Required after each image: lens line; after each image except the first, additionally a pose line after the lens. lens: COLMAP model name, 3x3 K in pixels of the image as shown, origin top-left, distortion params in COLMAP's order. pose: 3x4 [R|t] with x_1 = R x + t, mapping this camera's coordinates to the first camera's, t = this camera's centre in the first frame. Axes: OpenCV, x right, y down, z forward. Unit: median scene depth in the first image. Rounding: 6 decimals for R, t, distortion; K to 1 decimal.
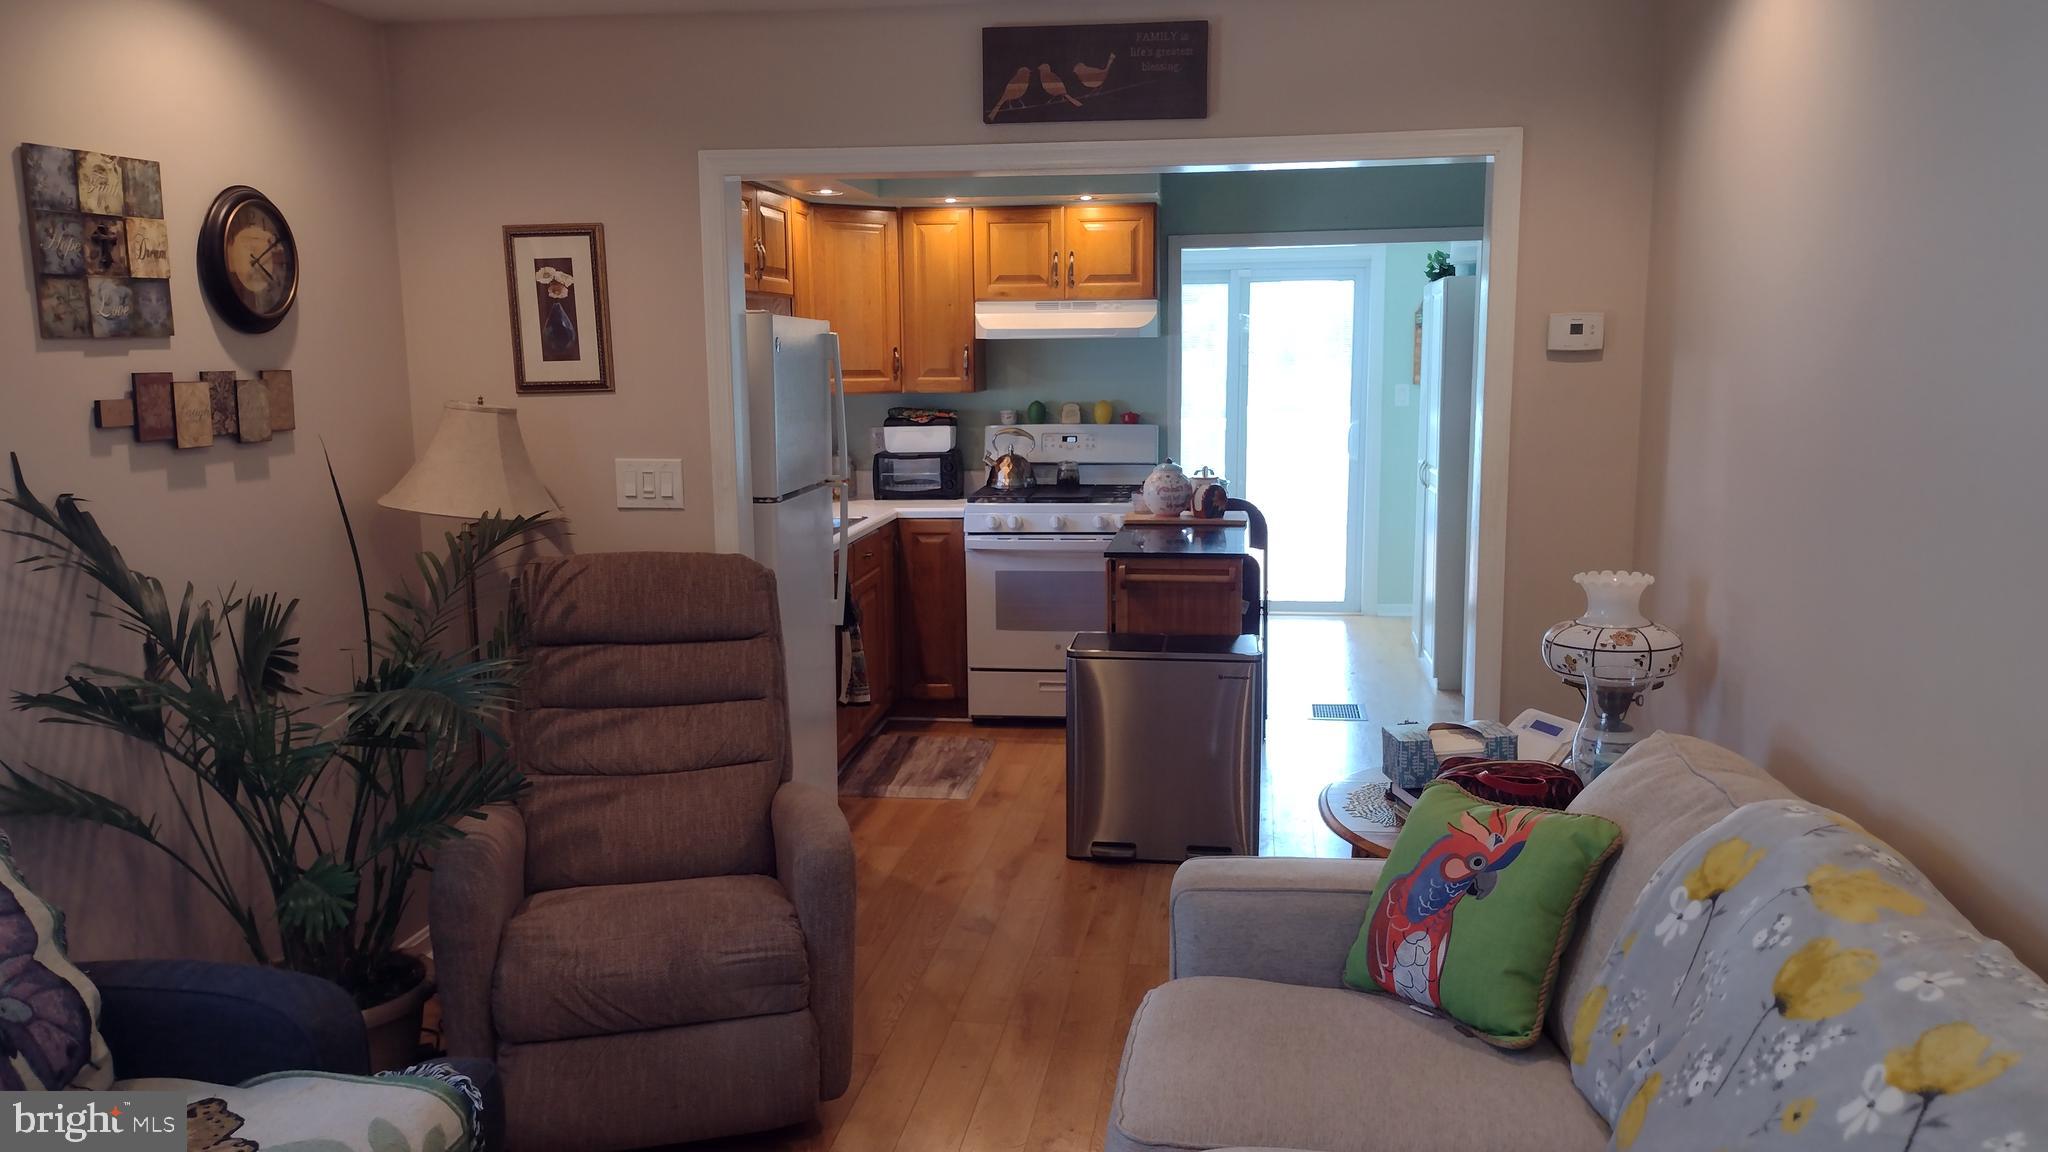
lens RADIAL K [[1539.5, 0, 1062.8], [0, 1539.5, 587.4], [0, 0, 1]] dist [0.057732, -0.071580]
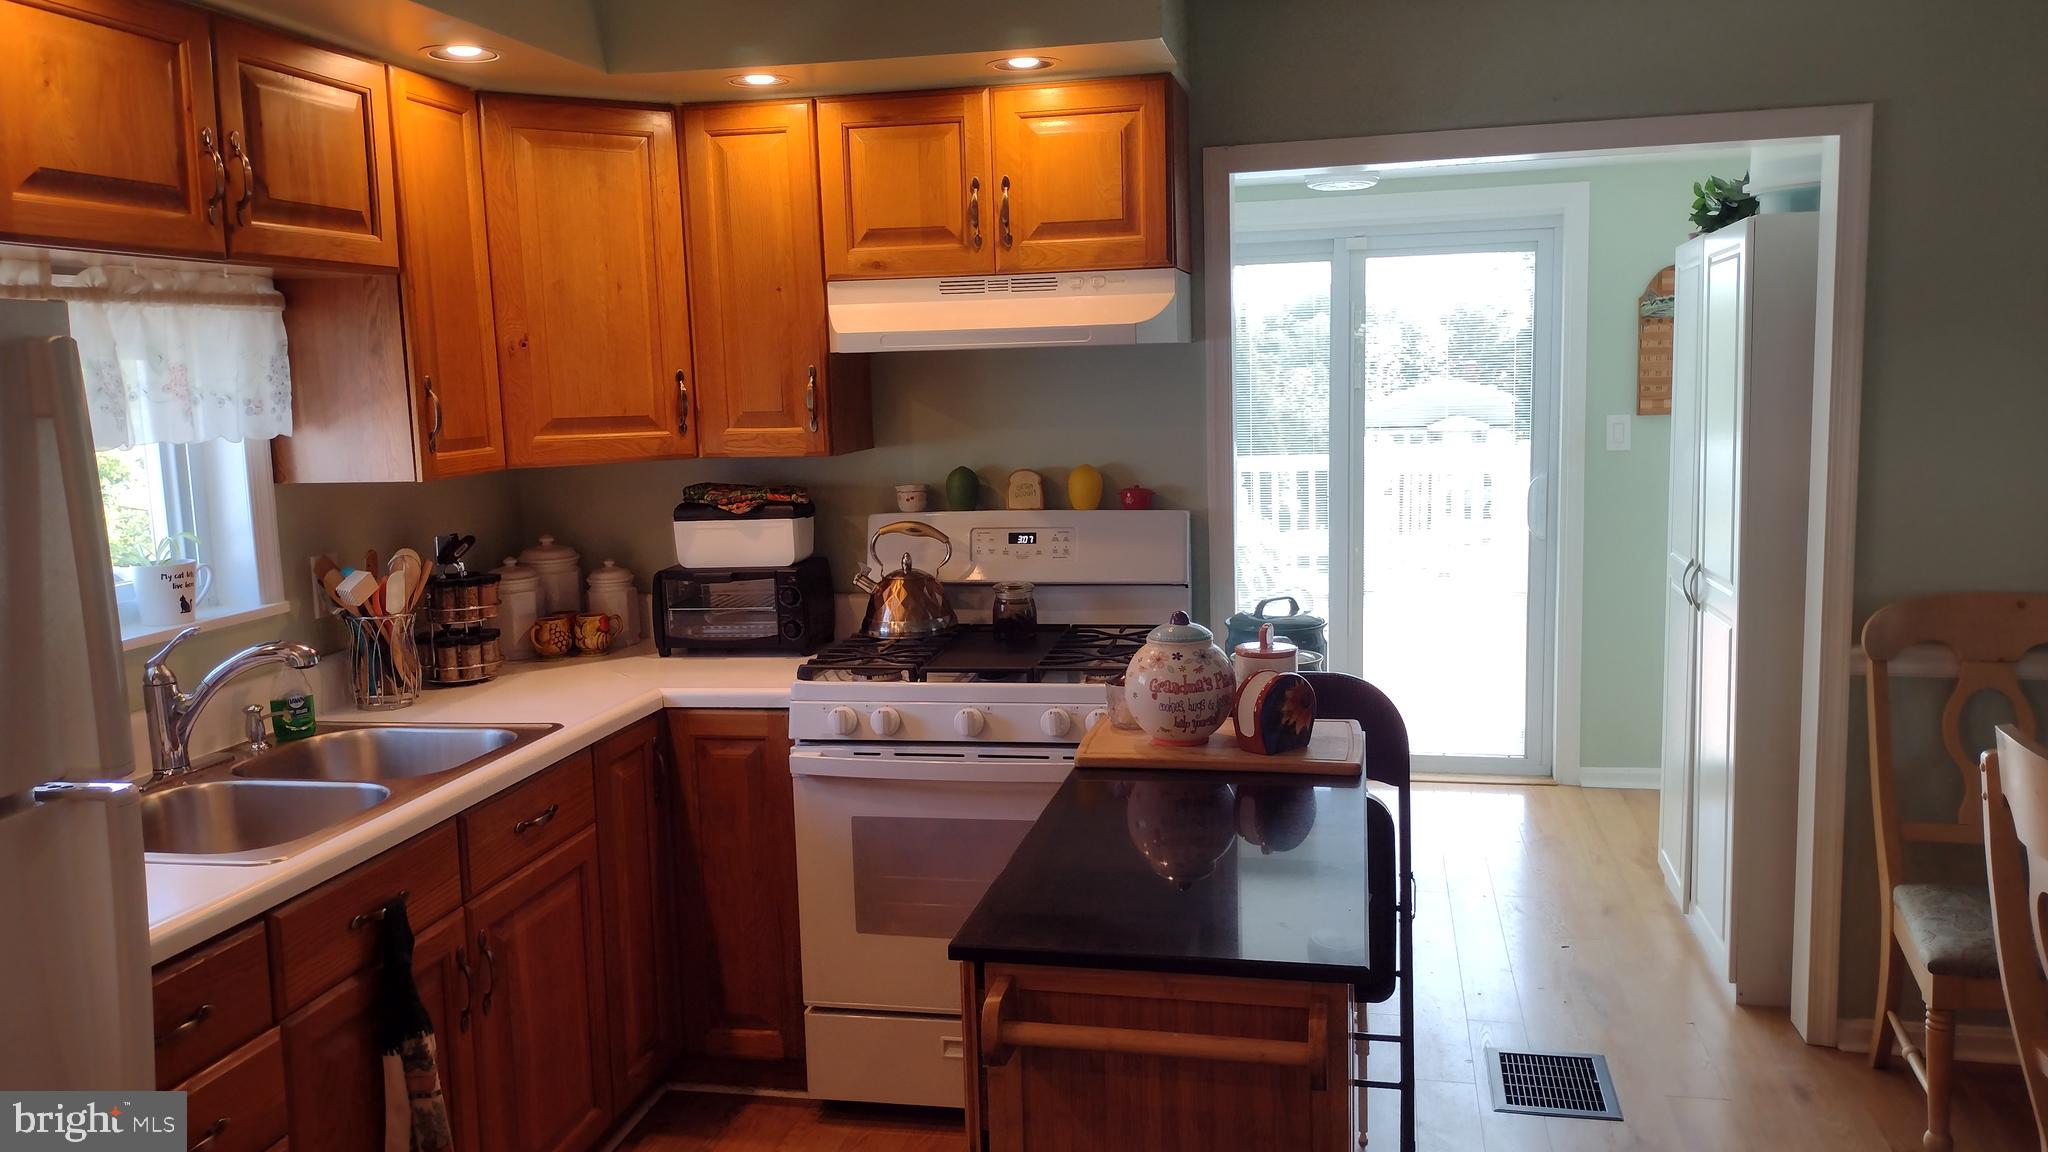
lens RADIAL K [[1551.4, 0, 1048.6], [0, 1551.4, 577.0], [0, 0, 1]] dist [0.082212, -0.128128]
pose [[0.996552, -0.007776, -0.082607, 0.060223], [0.006155, 0.999784, -0.019853, -0.075526], [0.082743, 0.019276, 0.996384, 0.488046]]
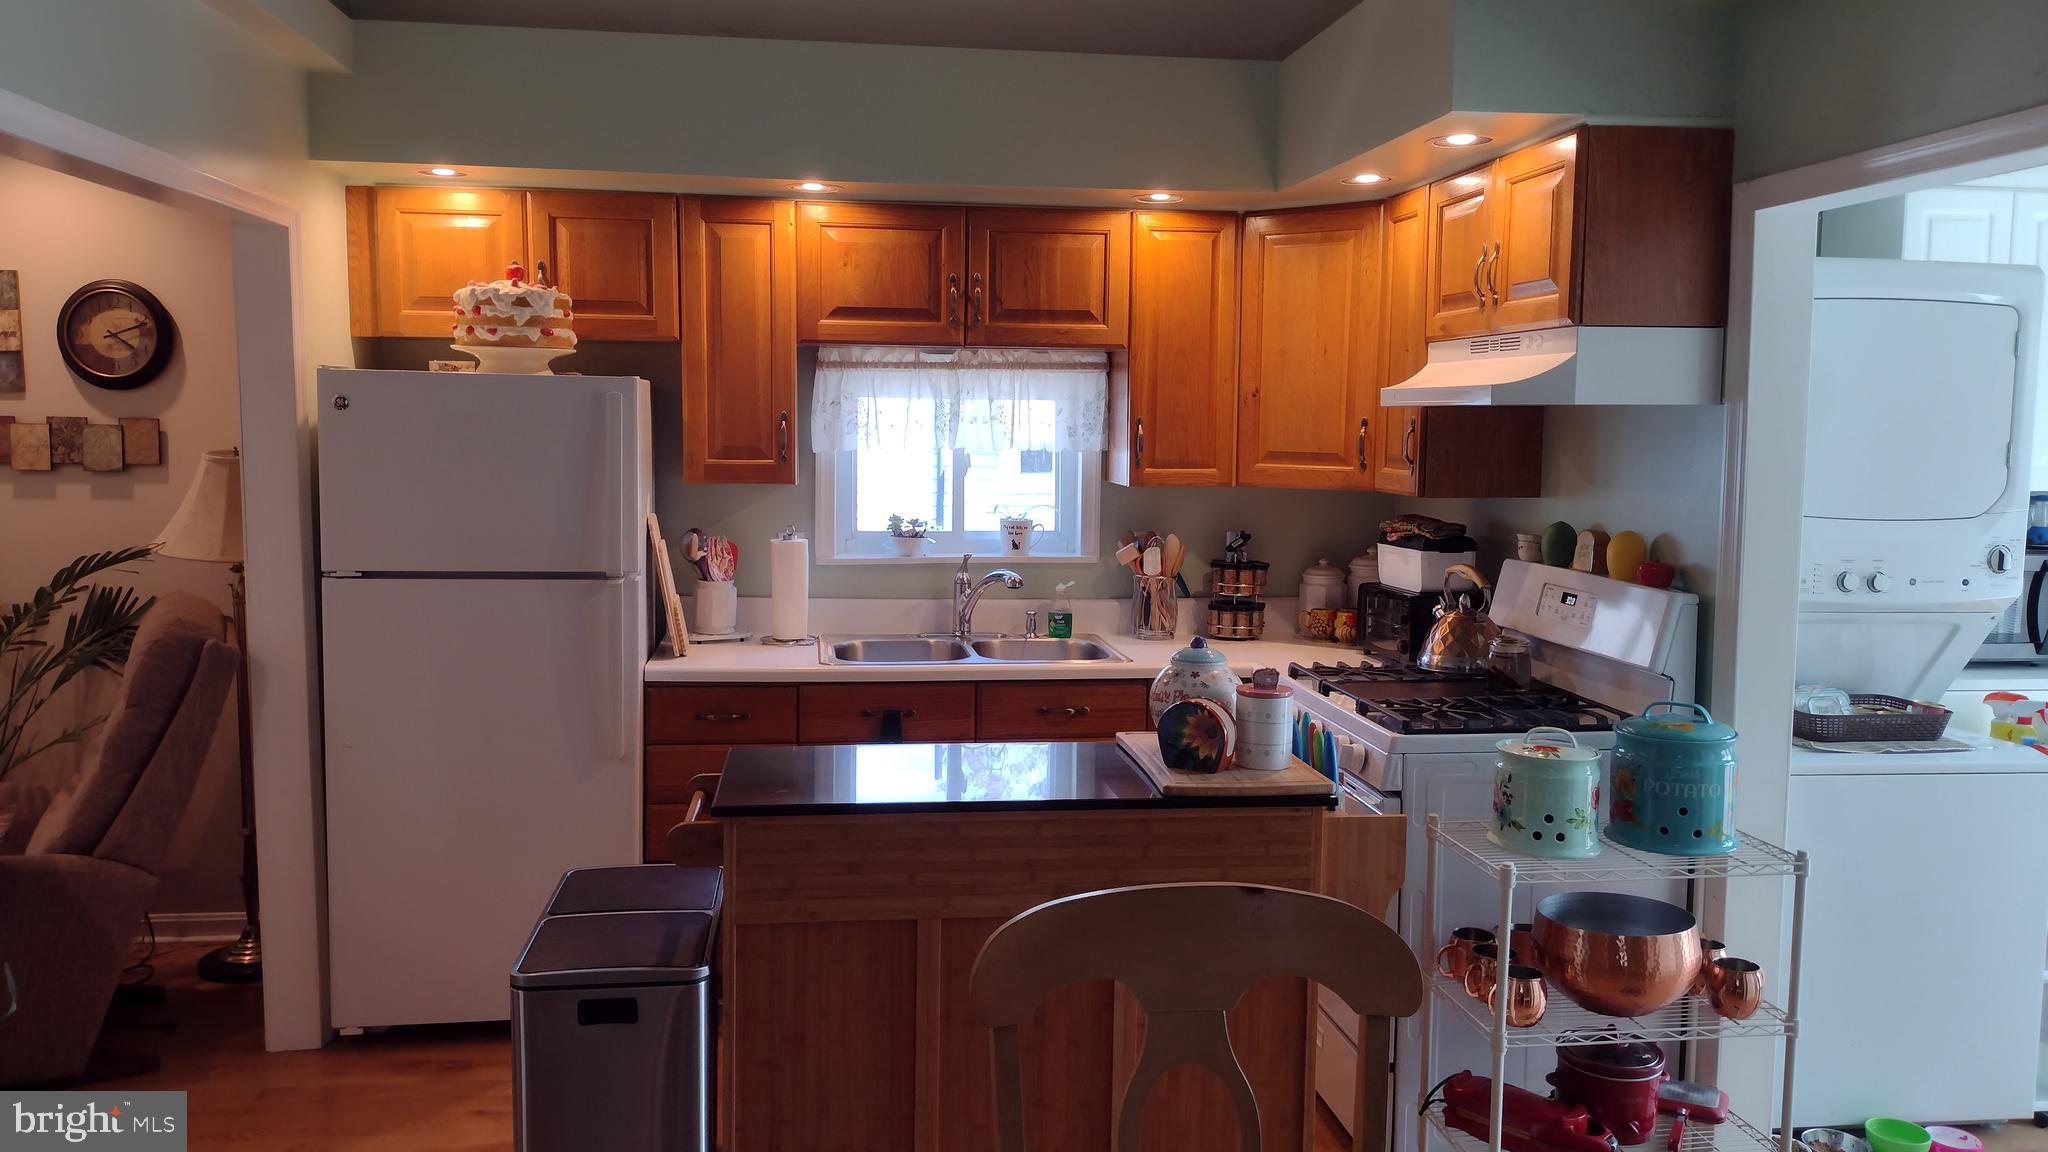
lens RADIAL K [[1581.8, 0, 1024.0], [0, 1581.8, 576.0], [0, 0, 1]] dist [0.074878, -0.089969]
pose [[0.234147, 0.111115, -0.965831, 0.503071], [-0.163873, 0.983743, 0.073448, -0.118431], [0.958291, 0.141076, 0.248549, 0.718847]]
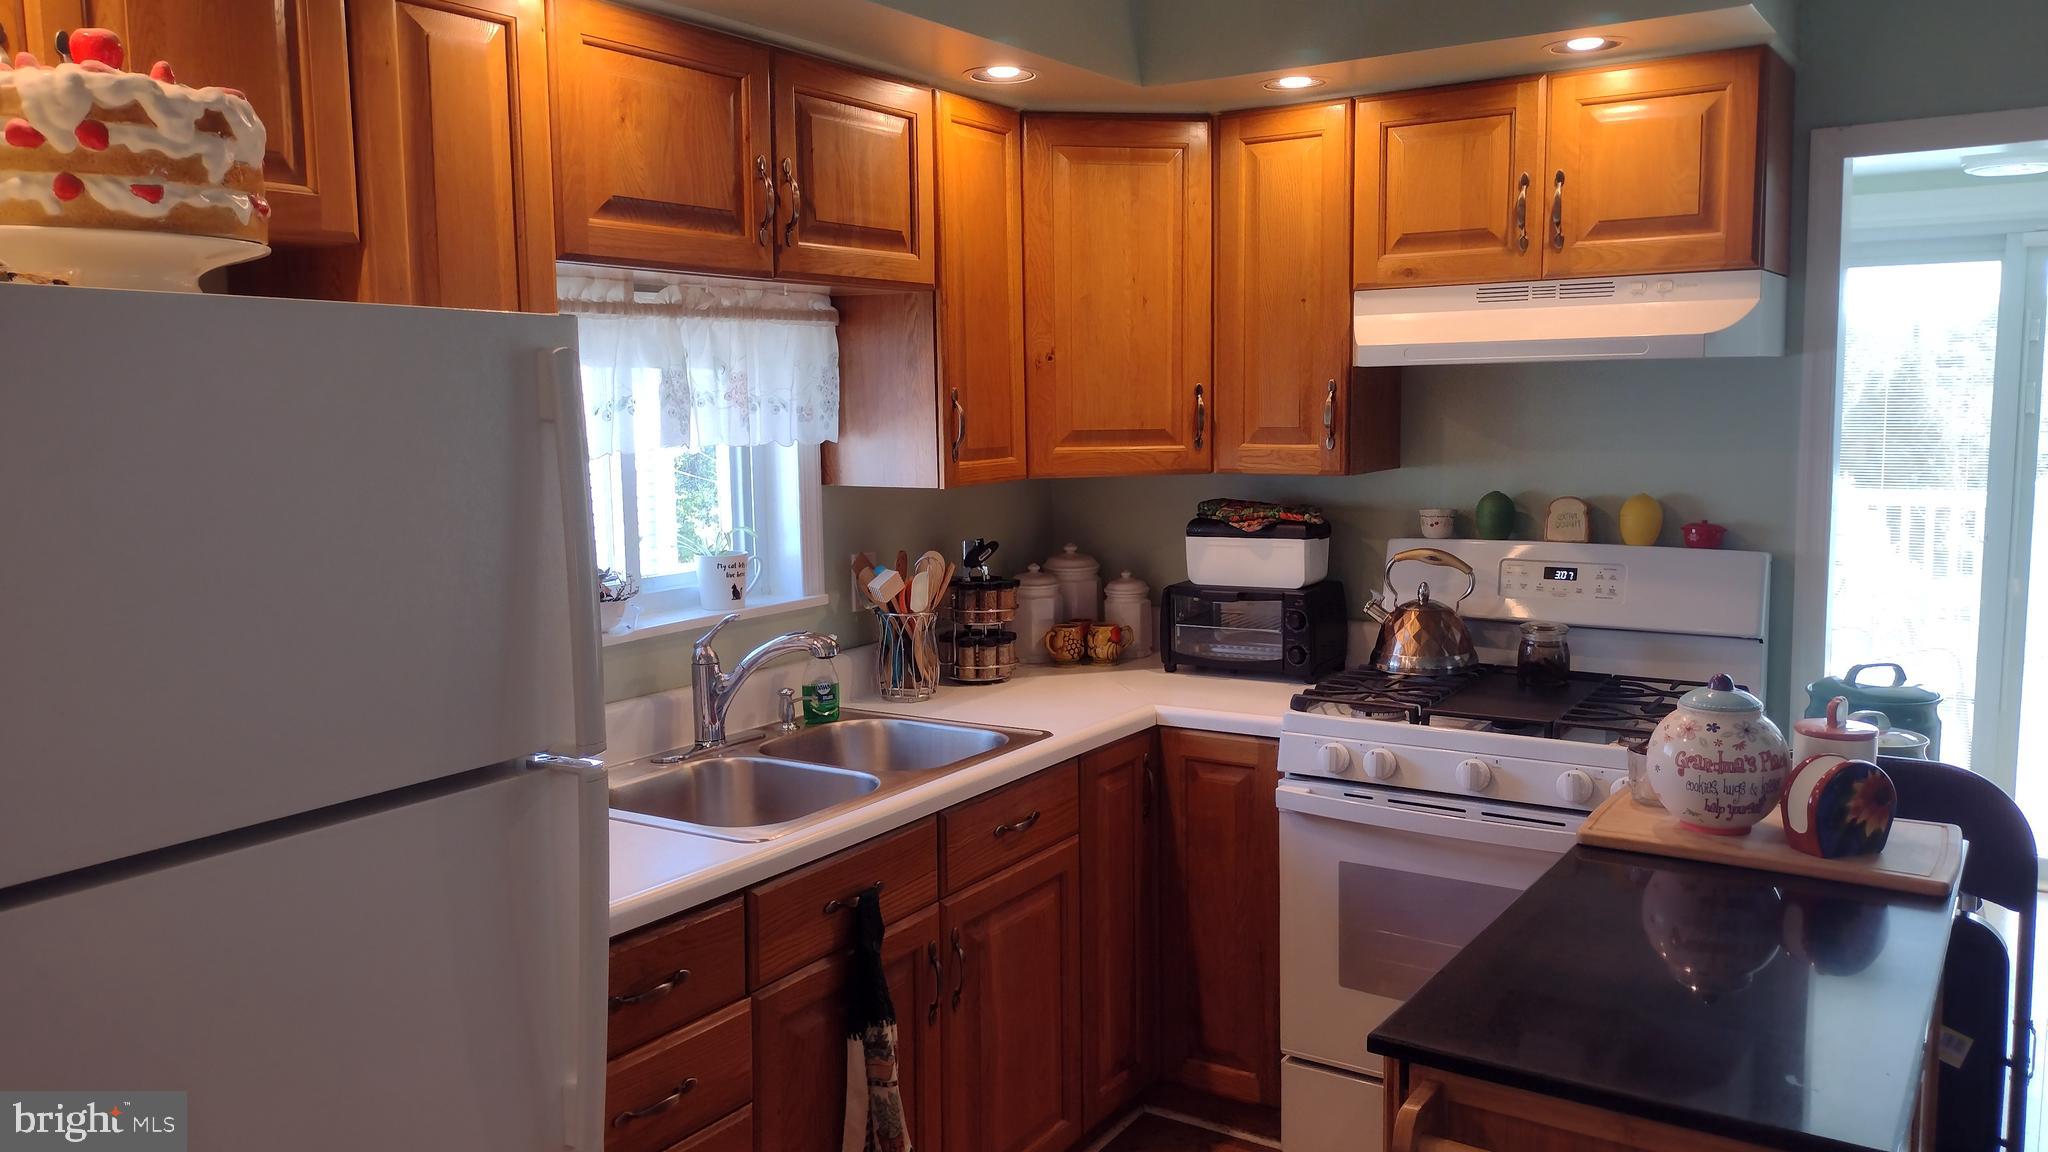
lens RADIAL K [[1559.6, 0, 1031.1], [0, 1559.6, 573.0], [0, 0, 1]] dist [0.092528, -0.159489]
pose [[0.893691, 0.047716, -0.446139, 0.078374], [-0.063162, 0.997807, -0.019806, -0.080030], [0.444215, 0.045880, 0.894745, 0.514593]]
